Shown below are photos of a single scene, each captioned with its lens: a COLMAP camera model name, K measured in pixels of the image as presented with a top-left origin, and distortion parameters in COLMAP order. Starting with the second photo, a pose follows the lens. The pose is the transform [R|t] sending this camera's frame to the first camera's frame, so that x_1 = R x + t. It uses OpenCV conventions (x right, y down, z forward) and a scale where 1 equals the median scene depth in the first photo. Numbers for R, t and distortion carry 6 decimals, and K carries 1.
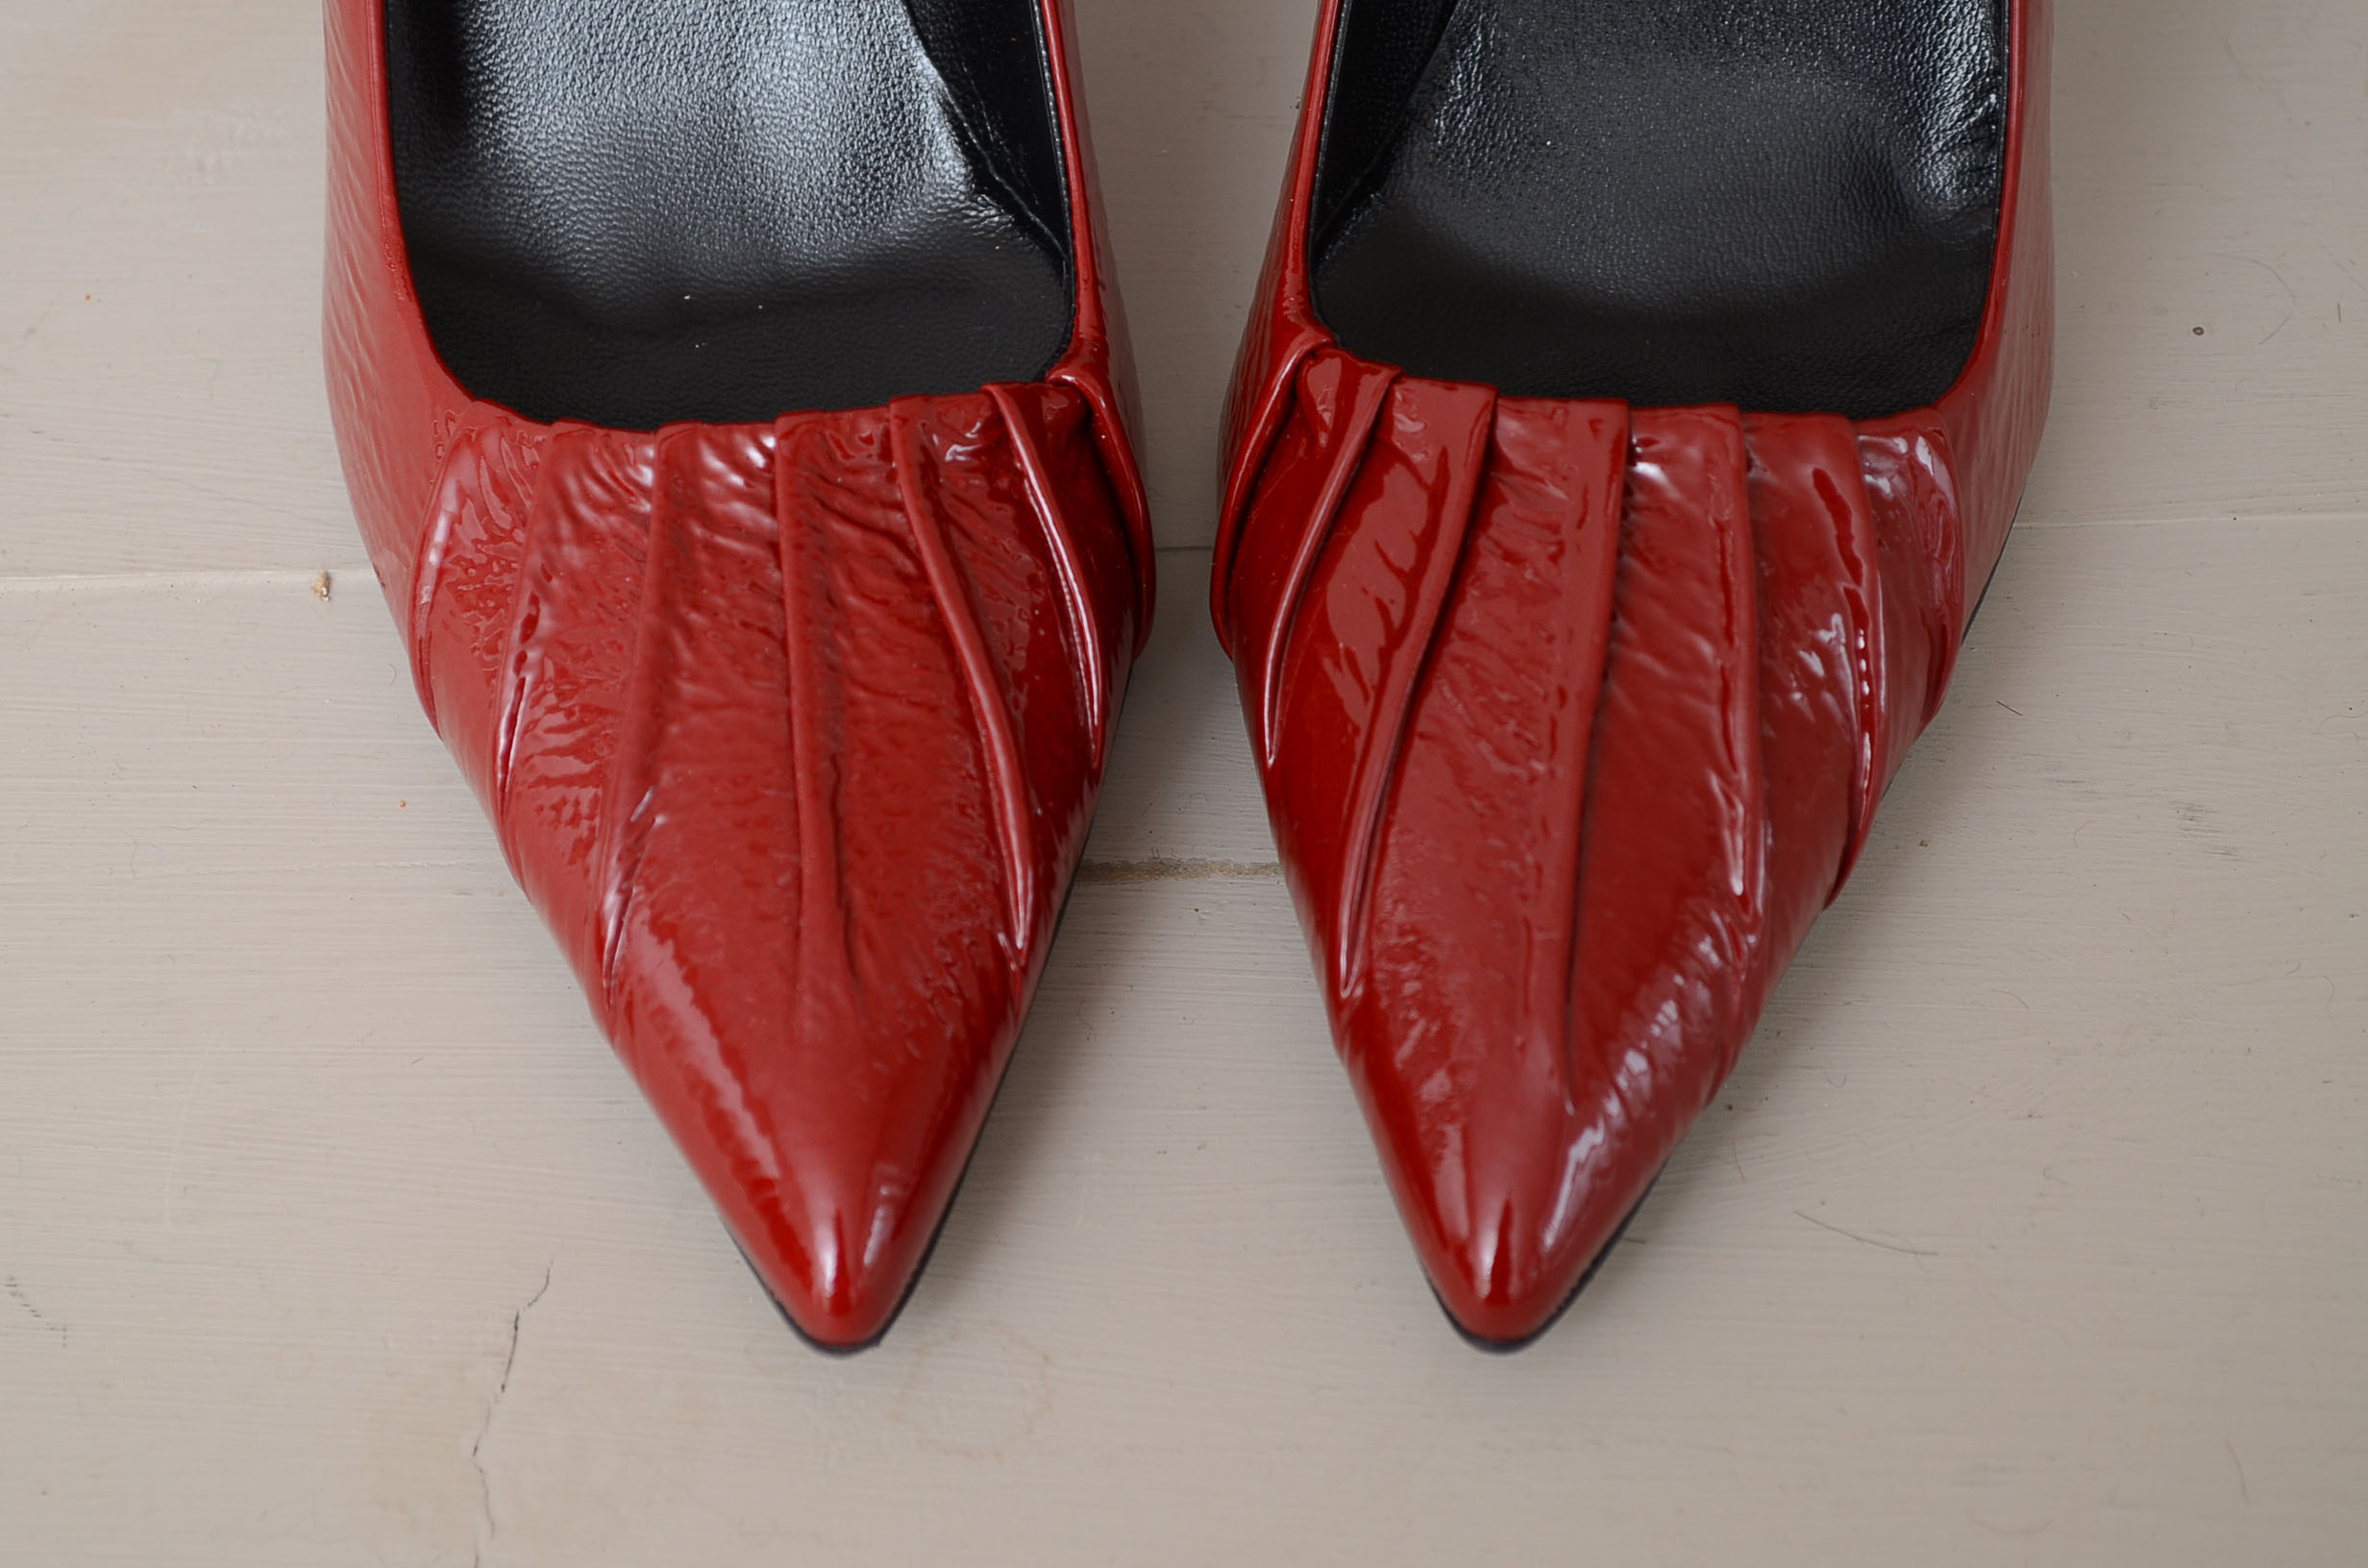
lens RADIAL K [[4890.0, 0, 1184.0], [0, 4890.0, 784.0], [0, 0, 1]] dist [0.005254, 0.246956]
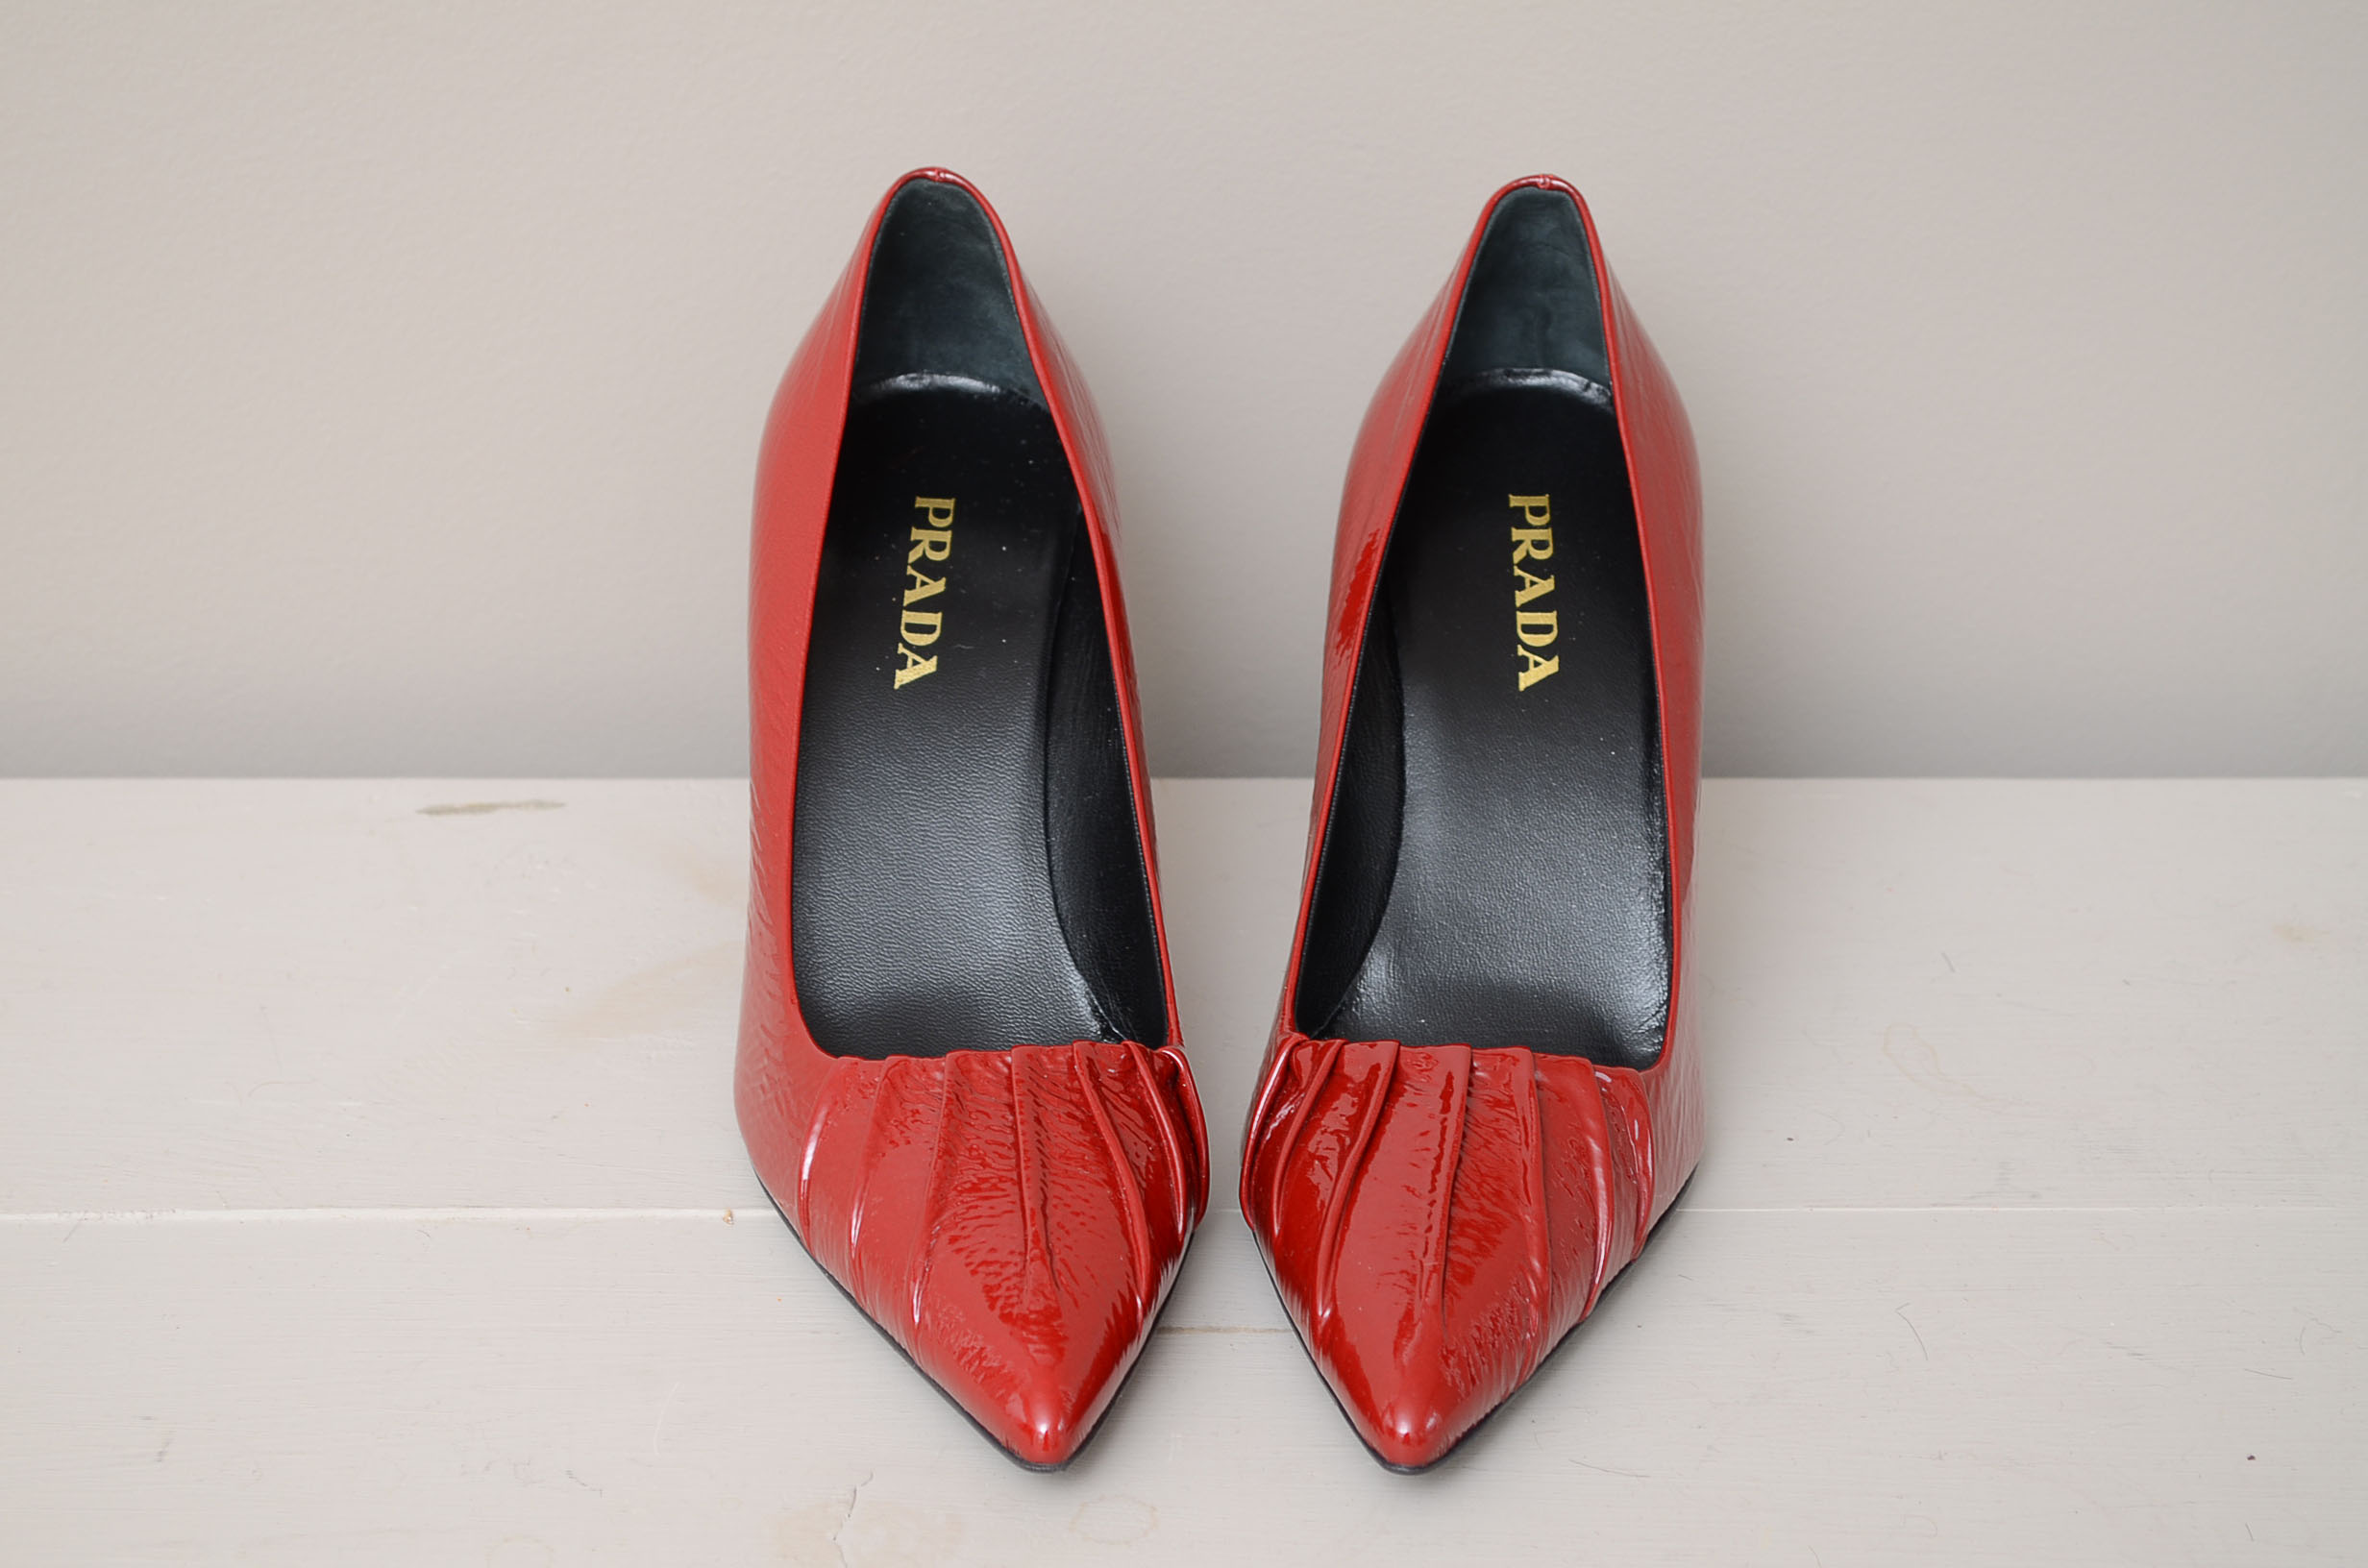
lens RADIAL K [[4890.0, 0, 1184.0], [0, 4890.0, 784.0], [0, 0, 1]] dist [0.005254, 0.246956]
pose [[0.999166, 0.028773, 0.028967, -0.074849], [-0.011612, 0.880446, -0.474003, 0.716756], [-0.039142, 0.473272, 0.880046, -0.684767]]
